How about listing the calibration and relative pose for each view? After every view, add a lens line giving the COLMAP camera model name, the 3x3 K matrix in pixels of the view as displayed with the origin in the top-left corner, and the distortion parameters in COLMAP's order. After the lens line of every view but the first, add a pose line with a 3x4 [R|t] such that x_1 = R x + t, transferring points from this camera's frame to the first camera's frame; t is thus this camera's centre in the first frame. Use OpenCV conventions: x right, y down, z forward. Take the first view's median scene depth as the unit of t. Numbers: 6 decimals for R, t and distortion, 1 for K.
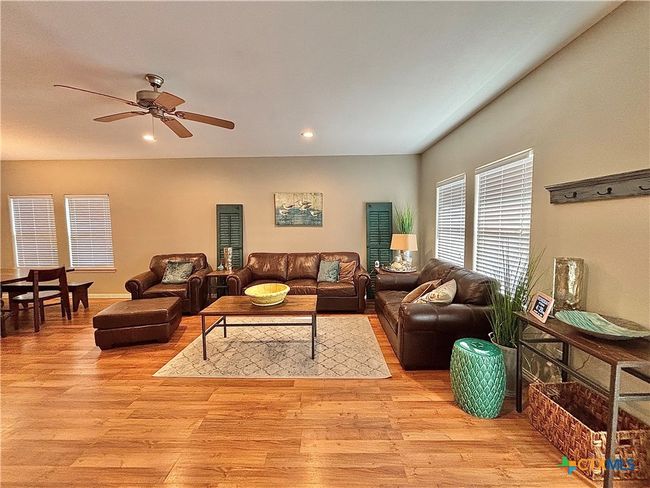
lens RADIAL K [[257.4, 0, 322.0], [0, 257.4, 243.7], [0, 0, 1]] dist [-0.000677, -0.000455]
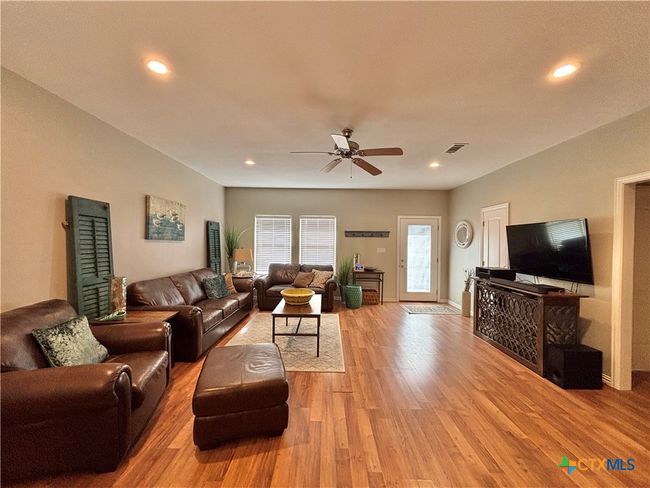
lens RADIAL K [[257.4, 0, 322.0], [0, 257.4, 243.7], [0, 0, 1]] dist [-0.000677, -0.000455]
pose [[0.002343, 0.004088, 0.999989, -0.897400], [0.058124, 0.998300, -0.004217, -0.030220], [-0.998307, 0.058133, 0.002102, 0.524760]]
